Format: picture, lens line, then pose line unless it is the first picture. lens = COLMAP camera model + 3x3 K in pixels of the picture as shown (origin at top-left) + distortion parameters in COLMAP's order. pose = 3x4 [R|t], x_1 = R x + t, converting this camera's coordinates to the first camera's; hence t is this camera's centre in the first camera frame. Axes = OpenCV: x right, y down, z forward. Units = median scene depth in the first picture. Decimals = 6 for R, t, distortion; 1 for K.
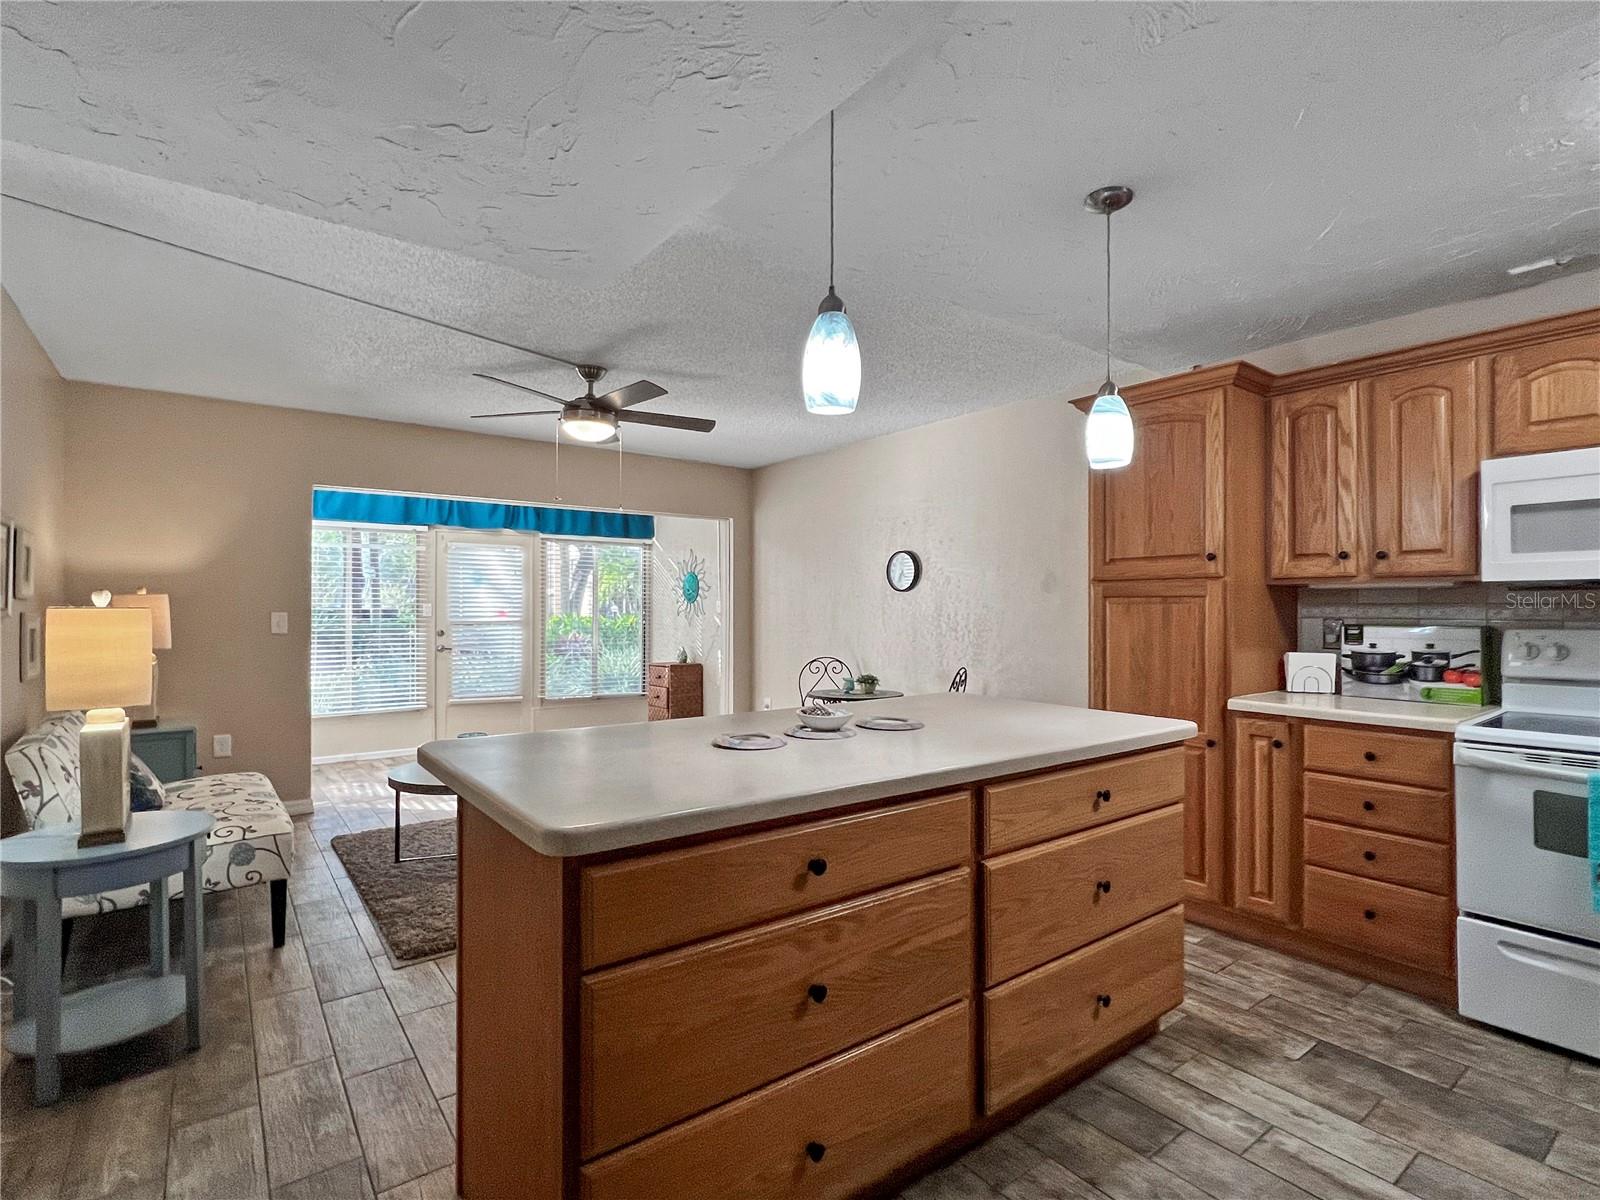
lens RADIAL K [[787.4, 0, 796.6], [0, 787.4, 607.7], [0, 0, 1]] dist [0.002744, 0.000040]
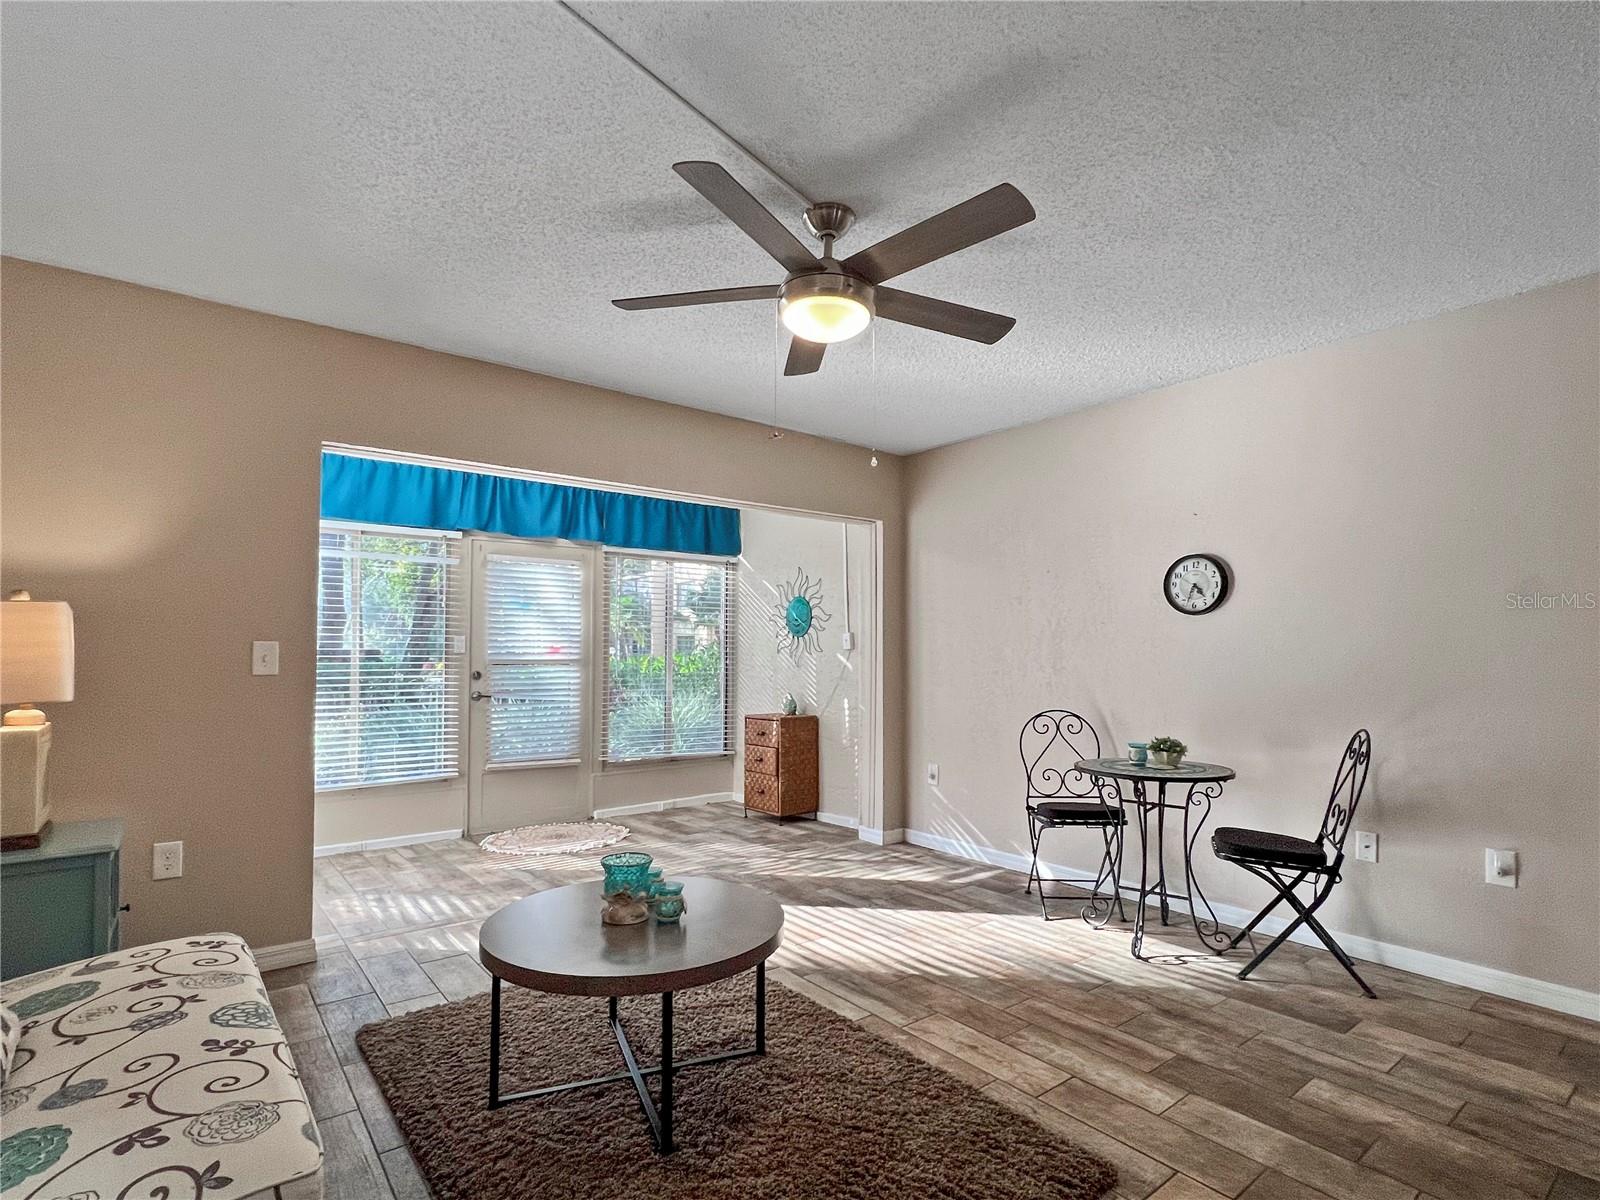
lens RADIAL K [[798.4, 0, 798.4], [0, 798.4, 633.6], [0, 0, 1]] dist [0.001305, 0.000608]
pose [[0.999706, 0.002693, 0.024077, -0.300057], [-0.002145, 0.999739, -0.022758, 0.016621], [-0.024132, 0.022700, 0.999451, 0.428241]]
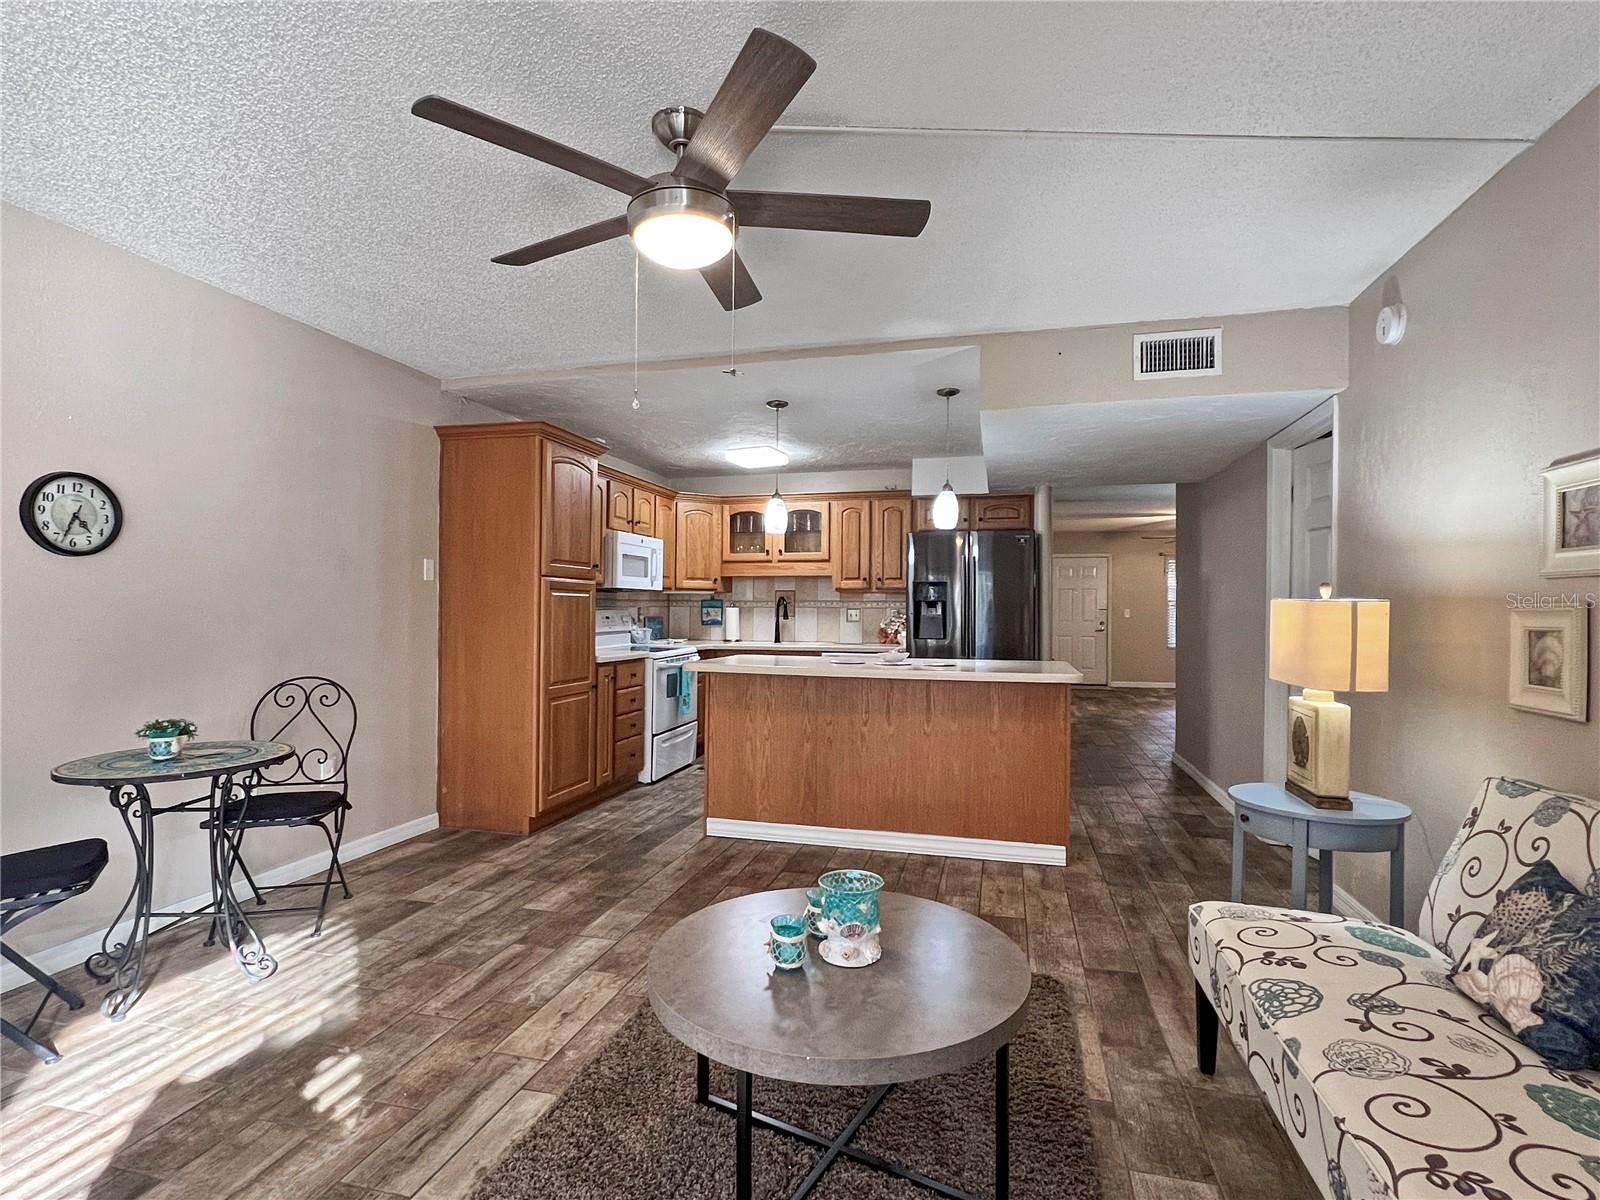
lens RADIAL K [[793.9, 0, 800.0], [0, 793.9, 600.0], [0, 0, 1]] dist [0.002660, 0.000471]
pose [[-0.624133, 0.002549, 0.781314, -0.725865], [-0.009030, 0.999904, -0.010475, 0.011650], [-0.781266, -0.013593, -0.624050, 1.278207]]
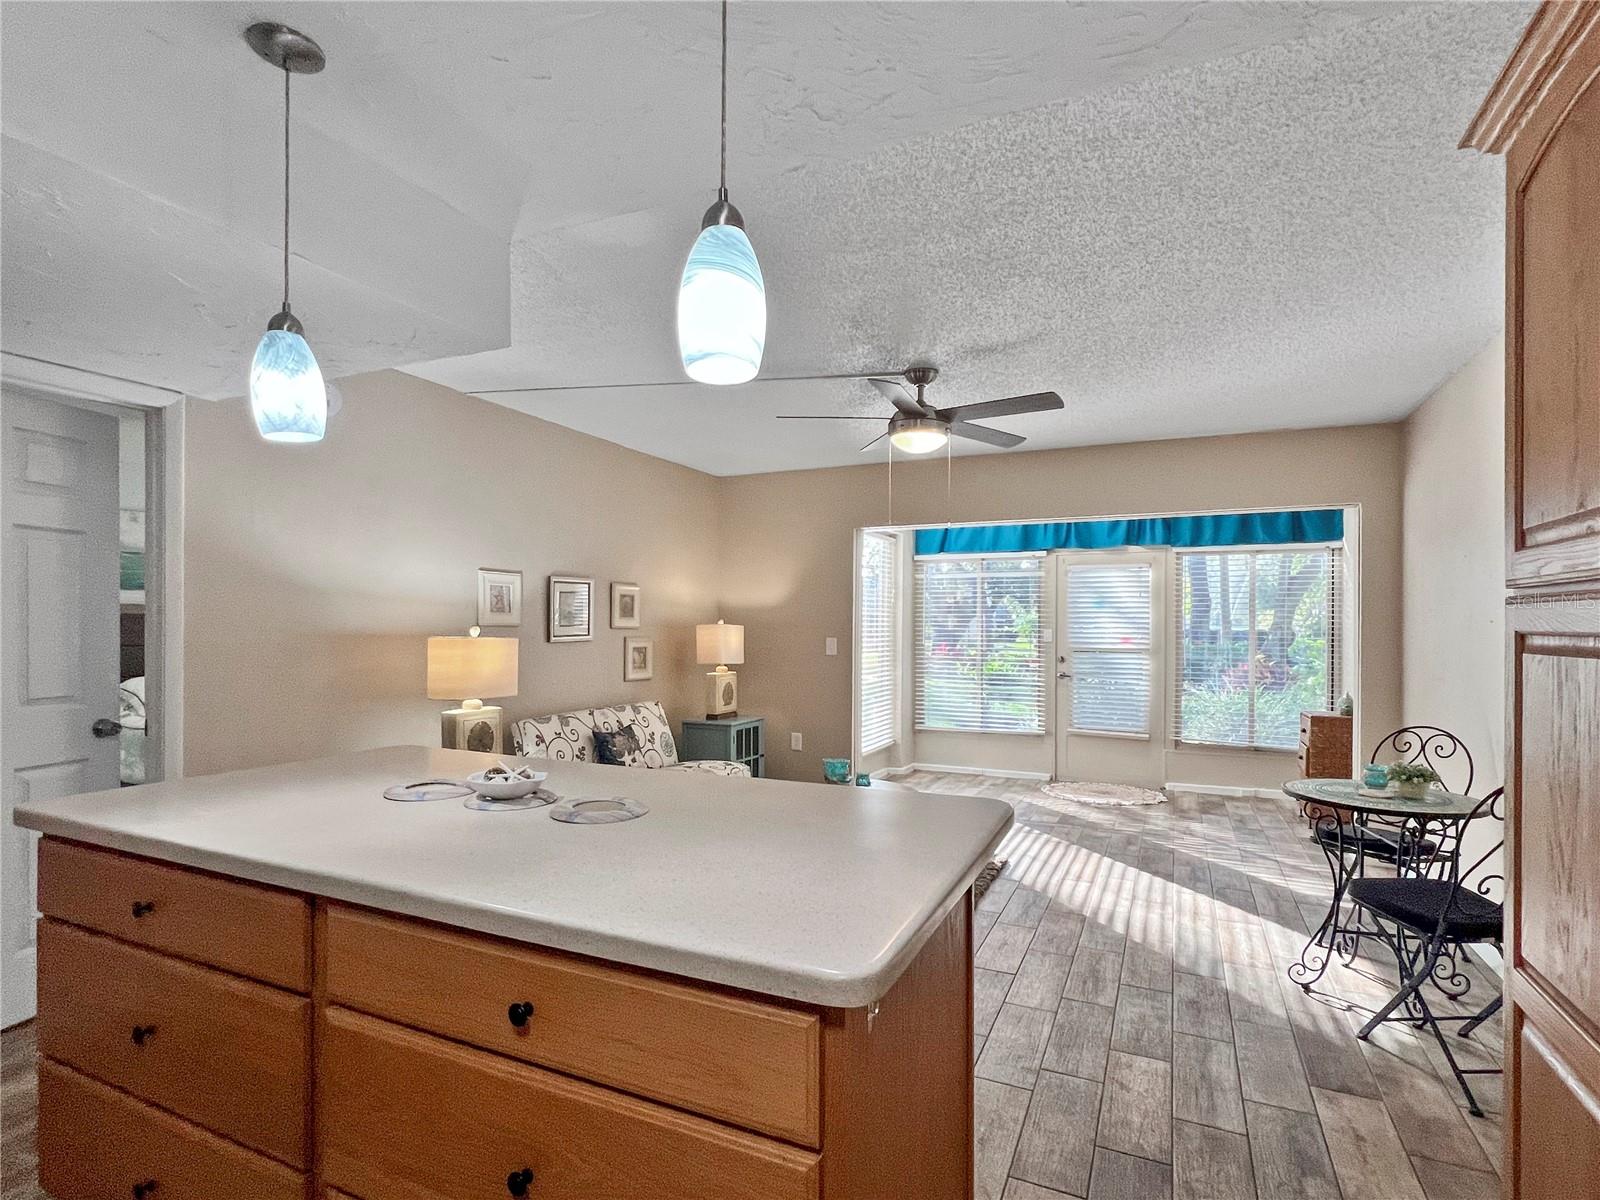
lens RADIAL K [[799.7, 0, 809.2], [0, 799.7, 620.4], [0, 0, 1]] dist [0.002243, 0.000703]
pose [[0.478102, -0.004535, -0.878292, 0.487165], [-0.004292, 0.999963, -0.007500, -0.013031], [0.878294, 0.007356, 0.478065, 0.458462]]
